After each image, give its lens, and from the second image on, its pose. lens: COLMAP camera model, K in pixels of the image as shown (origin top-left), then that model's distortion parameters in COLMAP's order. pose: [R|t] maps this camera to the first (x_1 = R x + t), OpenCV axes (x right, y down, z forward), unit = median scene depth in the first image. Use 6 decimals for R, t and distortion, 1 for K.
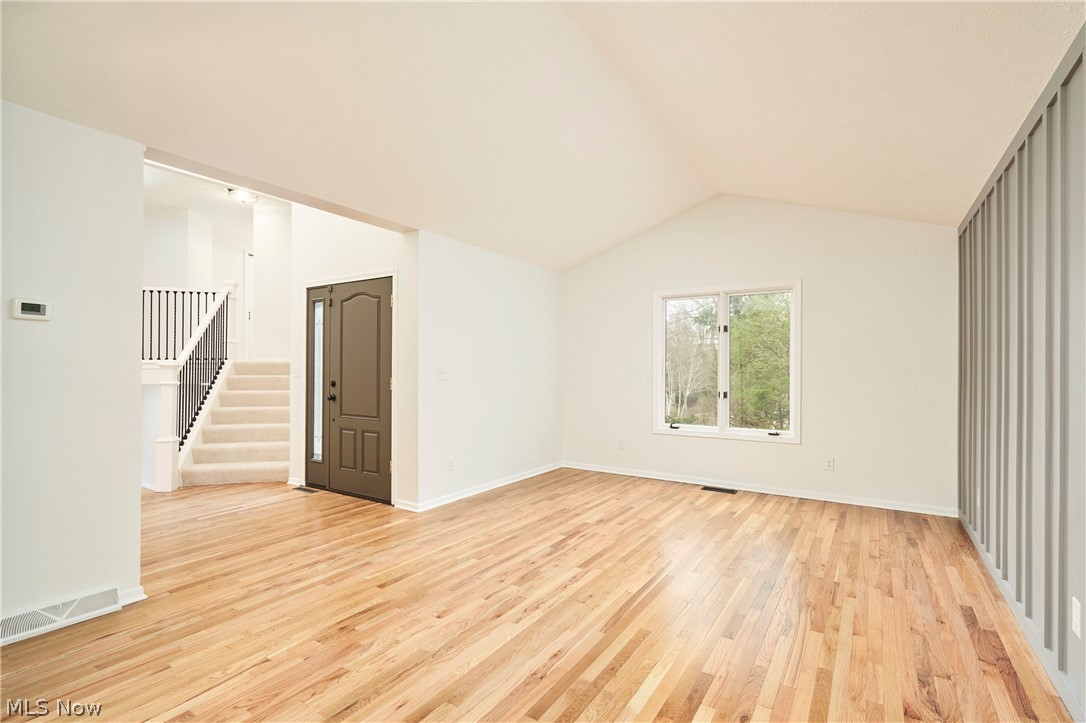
lens RADIAL K [[516.6, 0, 547.3], [0, 516.6, 365.8], [0, 0, 1]] dist [0.004963, -0.000137]
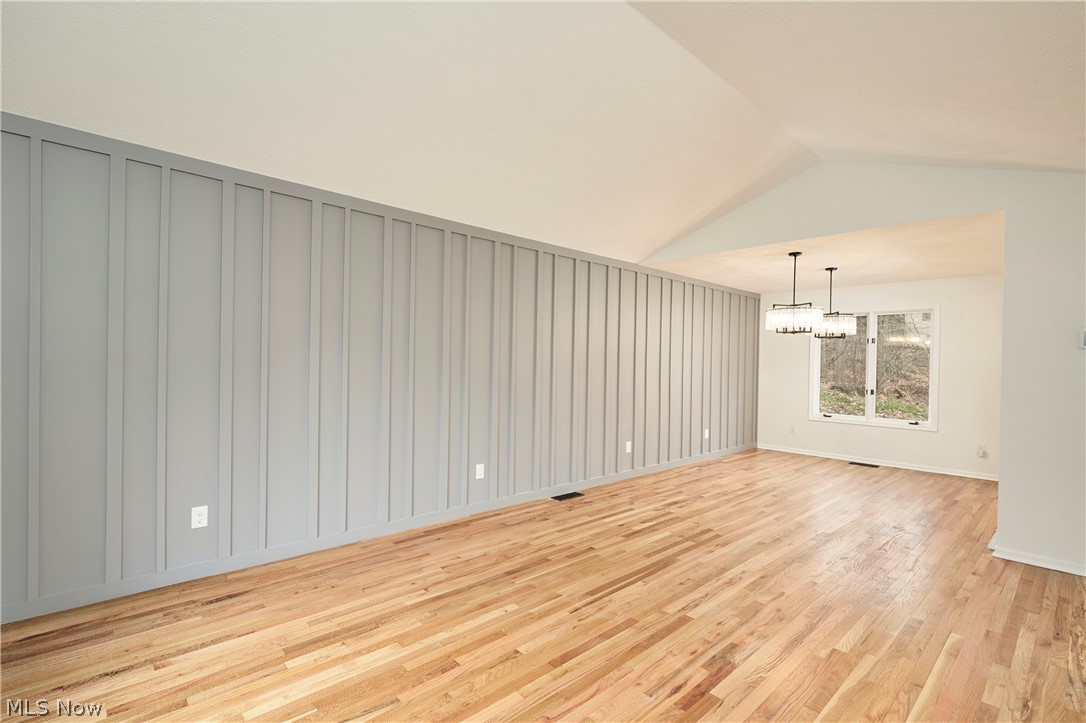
lens RADIAL K [[516.6, 0, 547.3], [0, 516.6, 365.8], [0, 0, 1]] dist [0.004963, -0.000137]
pose [[-0.970254, -0.024960, 0.240800, 0.098028], [-0.024570, 0.999687, 0.004620, -0.010237], [-0.240840, -0.001434, -0.970564, 1.931907]]
